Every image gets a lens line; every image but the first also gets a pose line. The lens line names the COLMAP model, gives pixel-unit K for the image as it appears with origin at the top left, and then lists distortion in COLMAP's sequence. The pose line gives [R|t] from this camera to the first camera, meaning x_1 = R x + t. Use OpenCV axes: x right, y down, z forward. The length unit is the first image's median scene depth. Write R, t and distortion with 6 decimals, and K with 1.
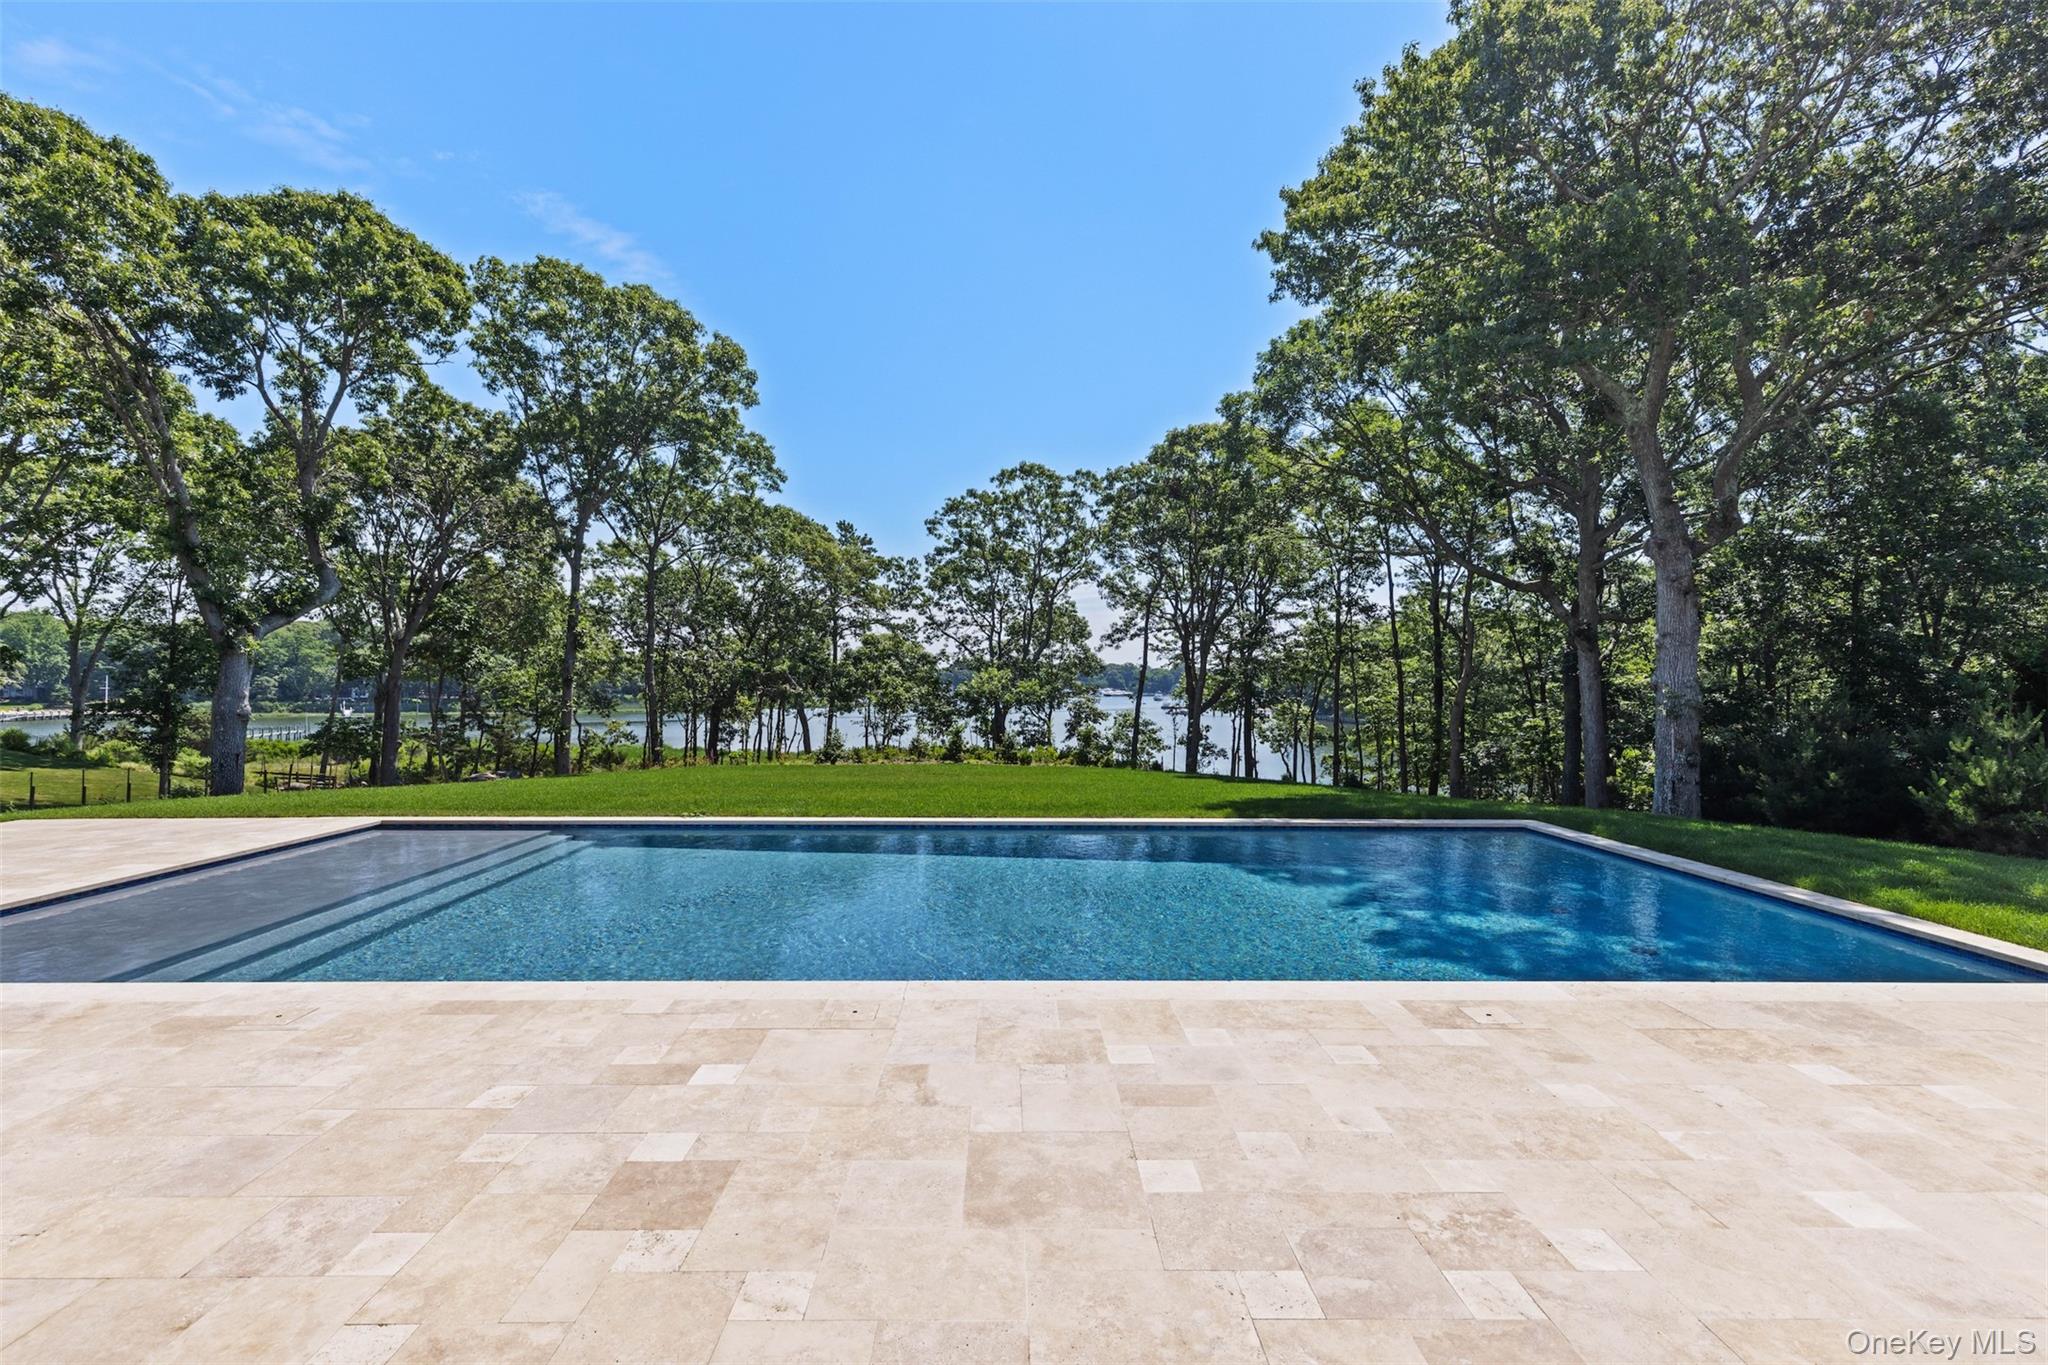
lens RADIAL K [[887.7, 0, 1013.4], [0, 887.7, 663.8], [0, 0, 1]] dist [-0.000197, -0.000192]
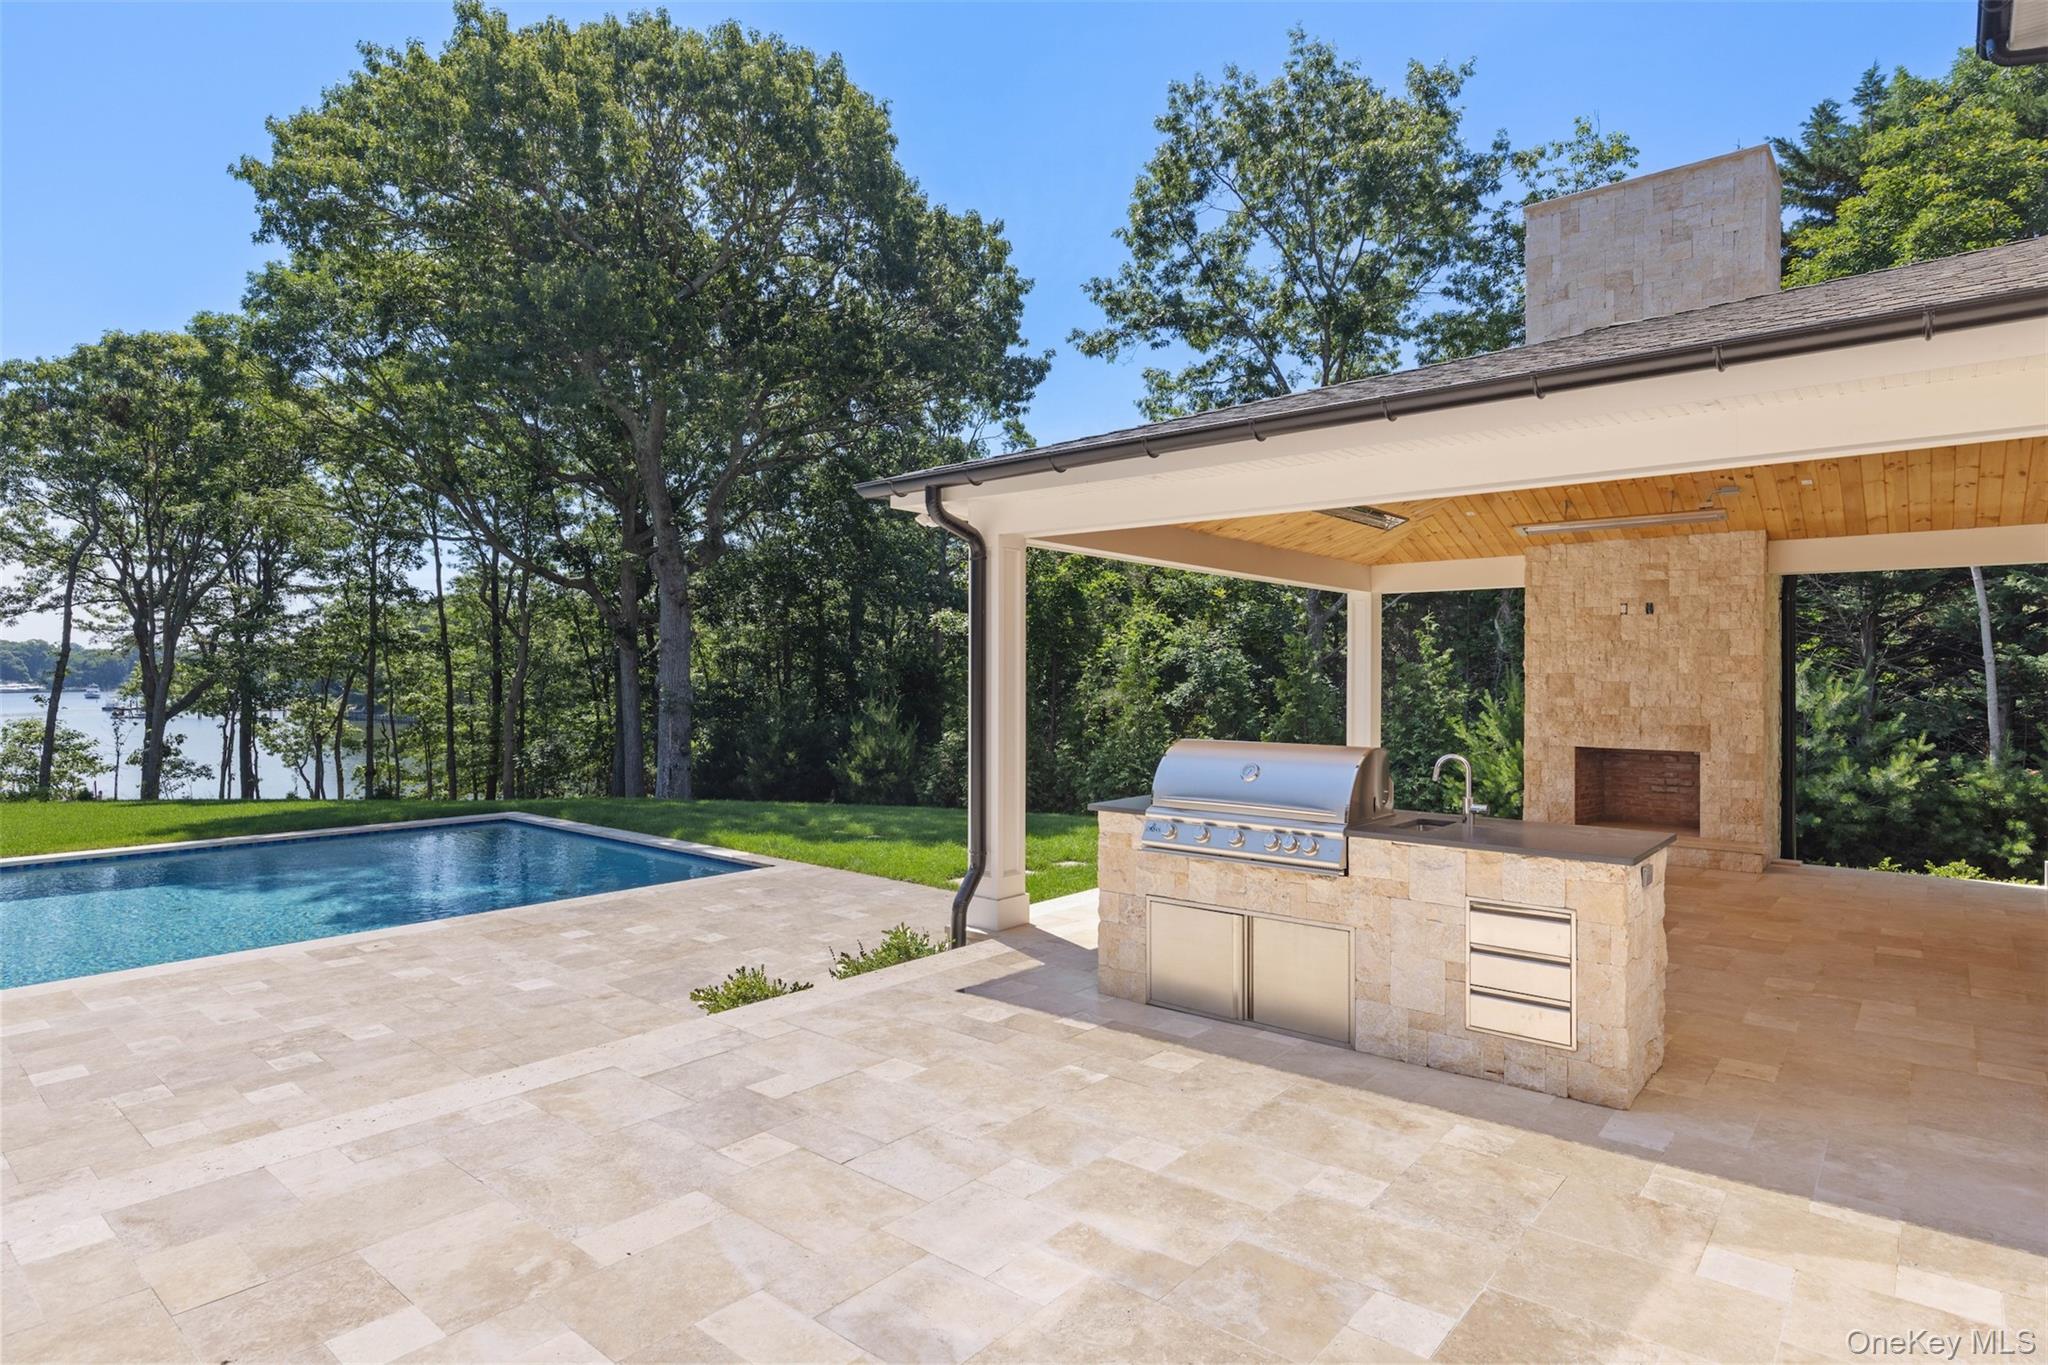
lens RADIAL K [[1117.8, 0, 1038.5], [0, 1117.8, 672.7], [0, 0, 1]] dist [0.006947, 0.001714]
pose [[0.654927, -0.001018, 0.755692, -0.018790], [-0.019519, 0.999643, 0.018263, -0.014336], [-0.755440, -0.026711, 0.654673, -0.159396]]
